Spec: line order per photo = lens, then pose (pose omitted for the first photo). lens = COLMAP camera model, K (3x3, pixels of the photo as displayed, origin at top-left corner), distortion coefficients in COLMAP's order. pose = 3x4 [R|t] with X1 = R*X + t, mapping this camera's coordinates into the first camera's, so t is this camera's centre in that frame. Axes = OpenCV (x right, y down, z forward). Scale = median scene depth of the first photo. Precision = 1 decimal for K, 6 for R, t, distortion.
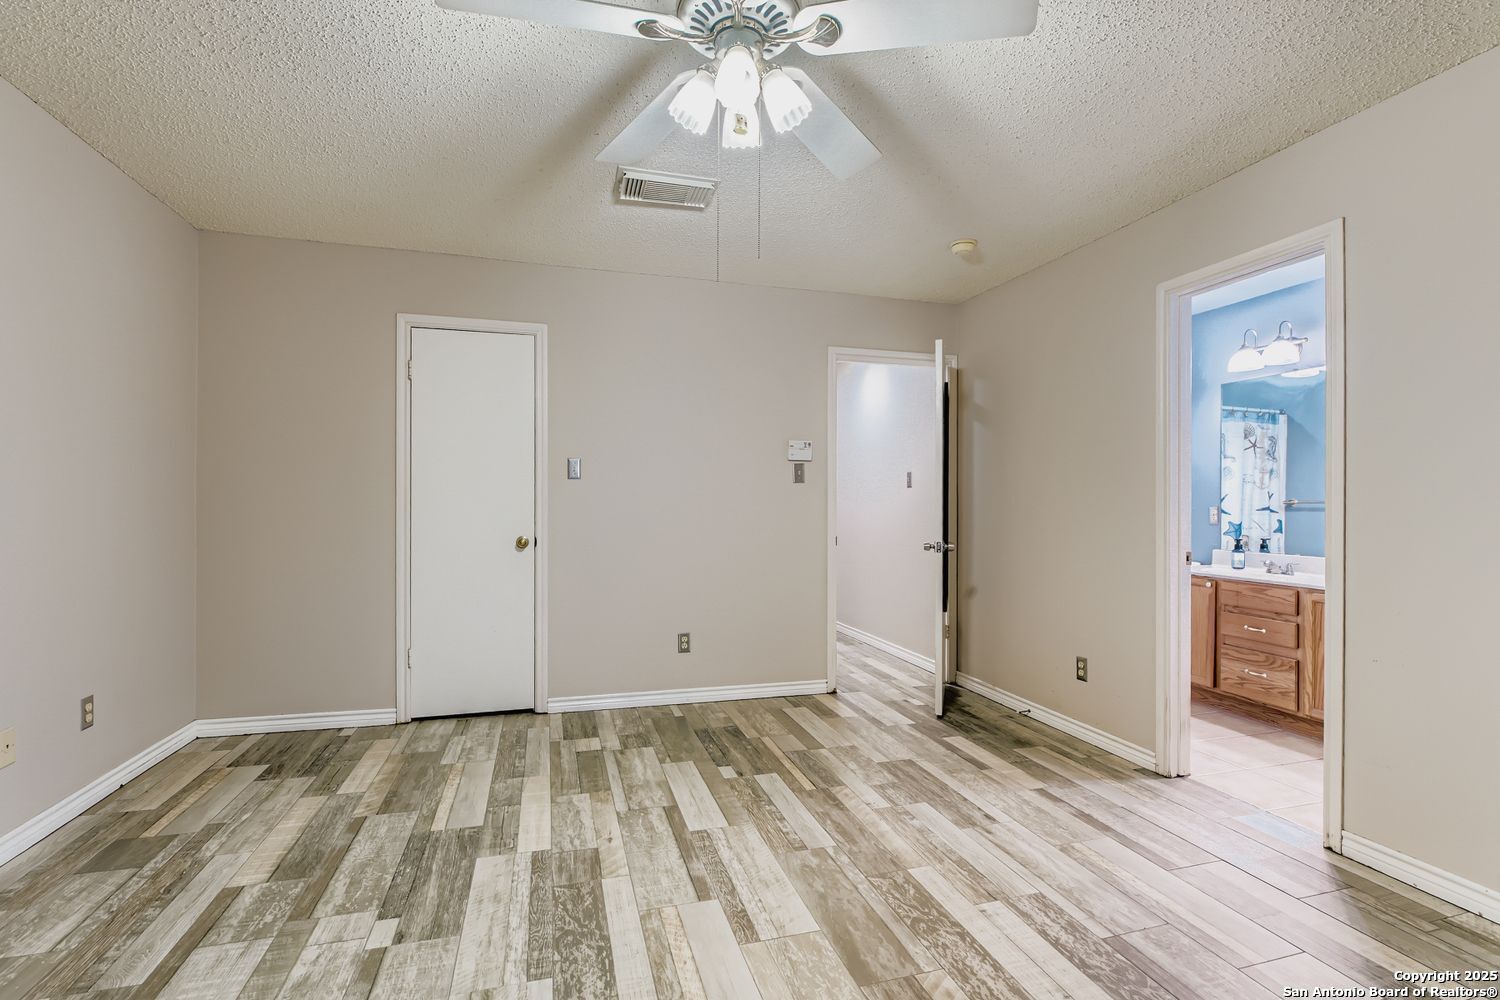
lens RADIAL K [[679.6, 0, 756.3], [0, 679.6, 502.8], [0, 0, 1]] dist [-0.003655, -0.000048]
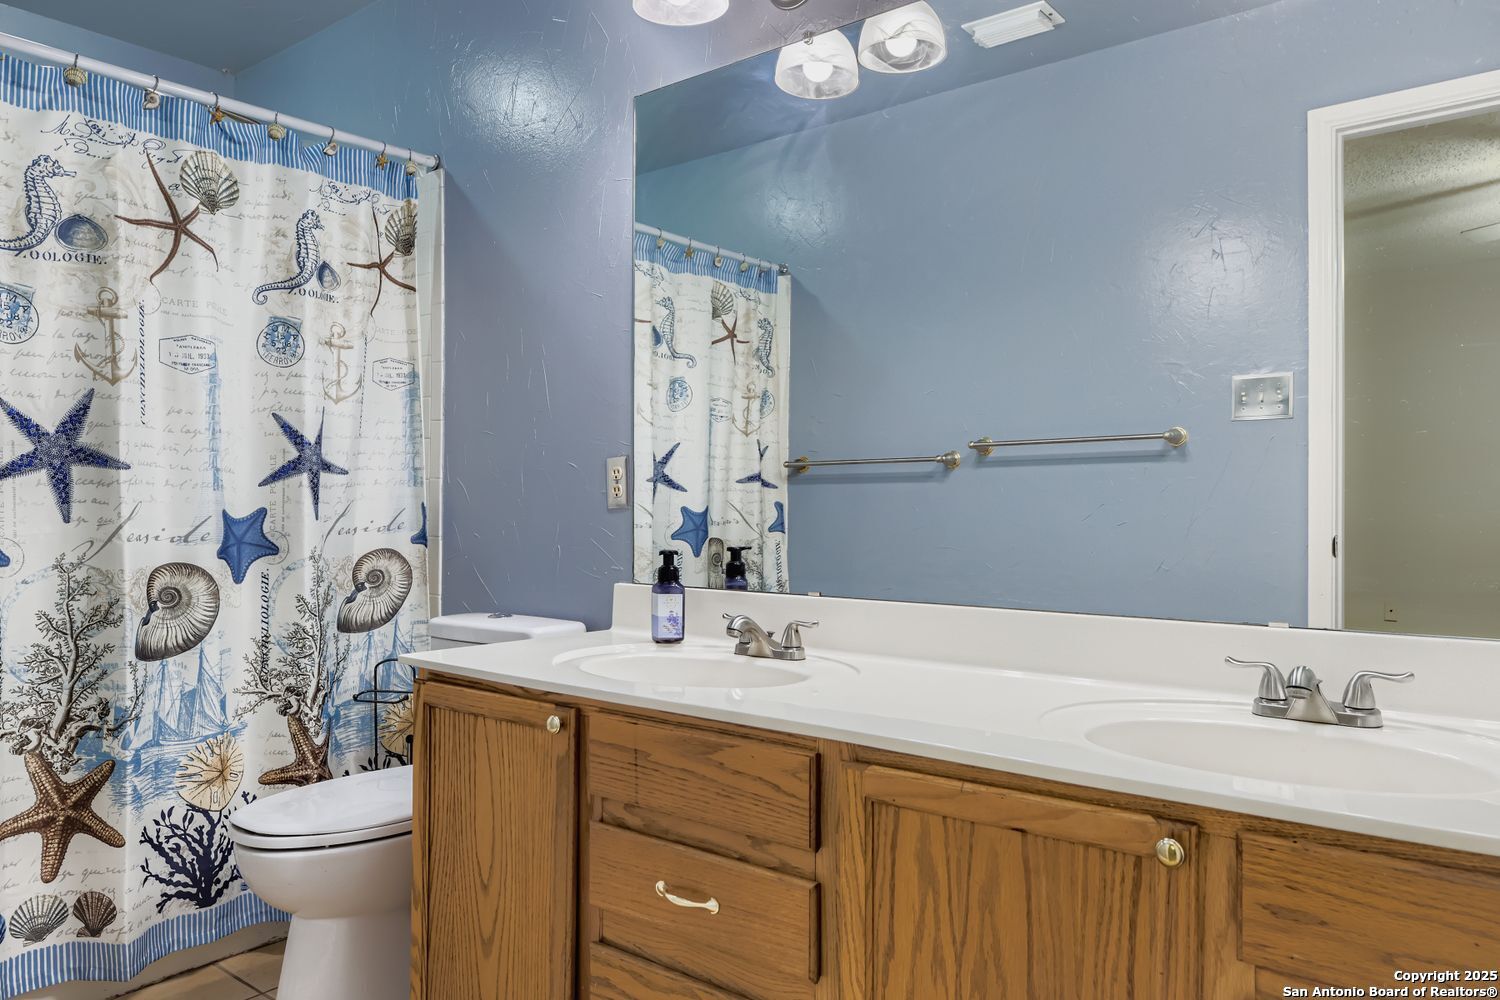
lens RADIAL K [[679.6, 0, 756.3], [0, 679.6, 502.8], [0, 0, 1]] dist [-0.003655, -0.000048]
pose [[0.824538, 0.005543, 0.565779, 0.684685], [0.002769, 0.999901, -0.013831, 0.042756], [-0.565799, 0.012971, 0.824441, 0.864047]]
